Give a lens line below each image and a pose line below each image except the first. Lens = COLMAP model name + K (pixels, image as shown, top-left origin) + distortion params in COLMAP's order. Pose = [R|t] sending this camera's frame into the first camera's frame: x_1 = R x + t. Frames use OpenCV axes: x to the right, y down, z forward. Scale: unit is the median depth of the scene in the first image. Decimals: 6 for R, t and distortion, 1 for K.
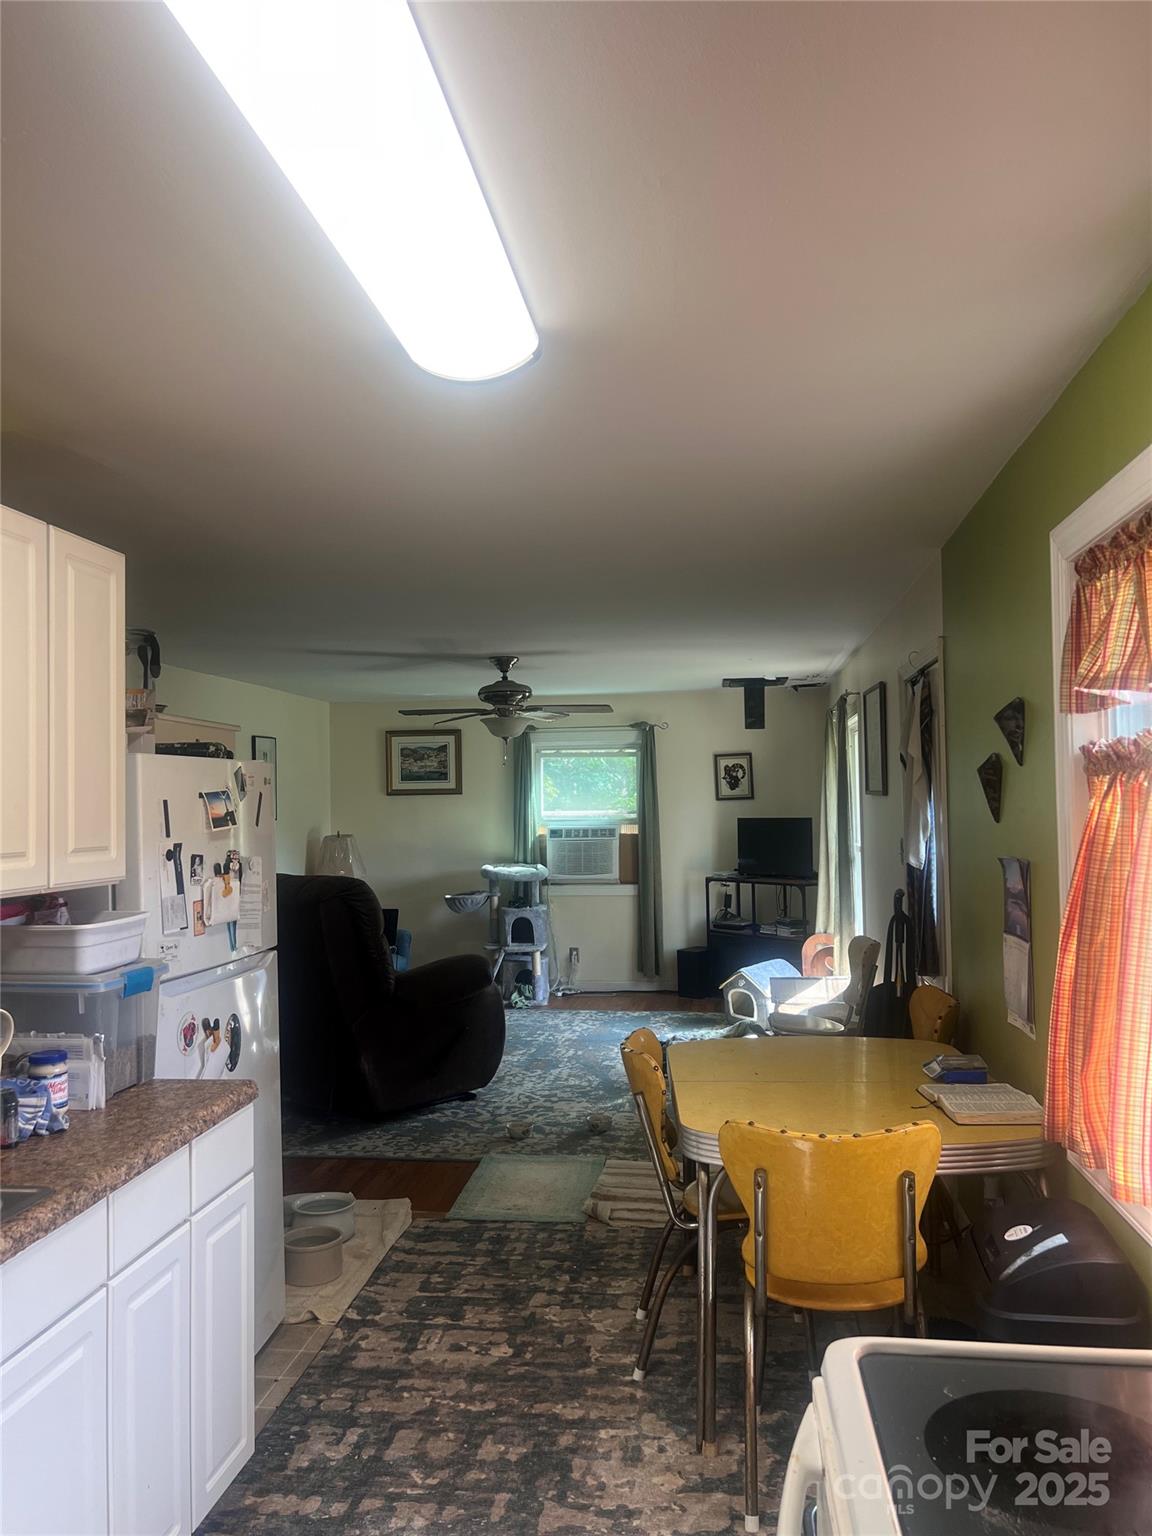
lens RADIAL K [[1138.8, 0, 576.8], [0, 1138.8, 791.9], [0, 0, 1]] dist [0.007692, 0.001409]
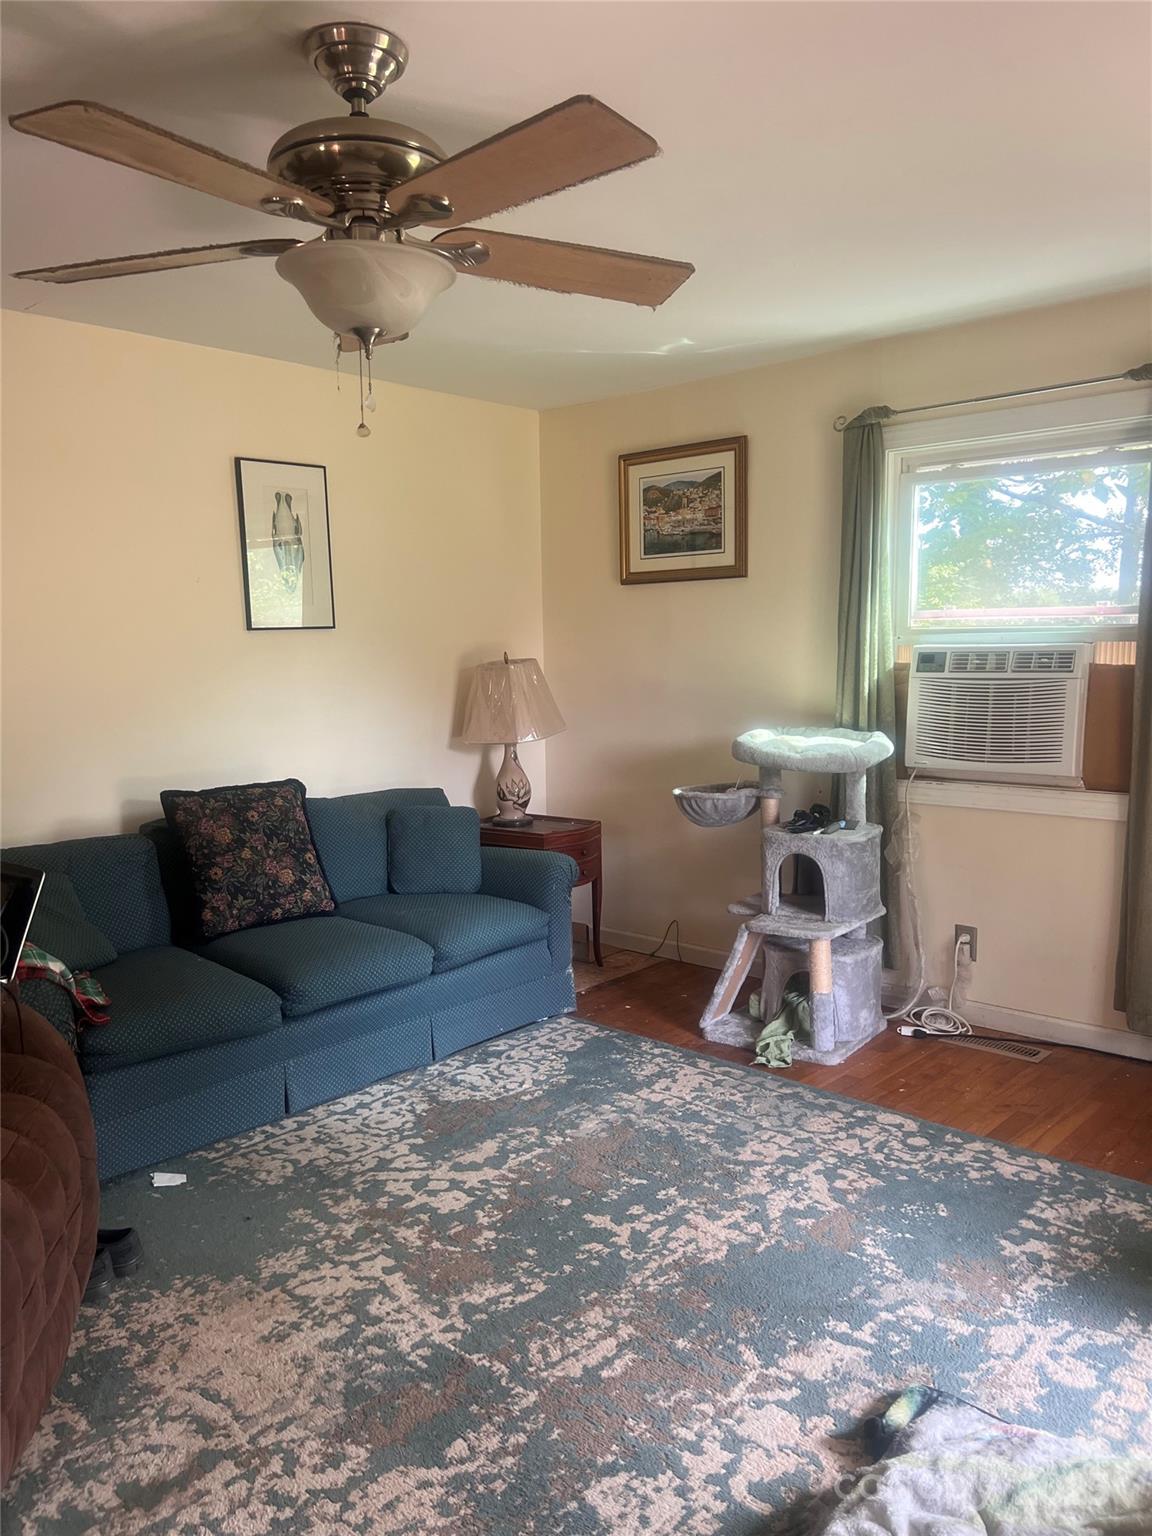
lens RADIAL K [[1138.8, 0, 576.8], [0, 1138.8, 791.9], [0, 0, 1]] dist [0.007692, 0.001409]
pose [[0.828559, 0.075502, -0.554788, 0.117740], [0.007958, 0.989178, 0.146502, 0.021782], [0.559845, -0.125801, 0.818992, 0.591195]]
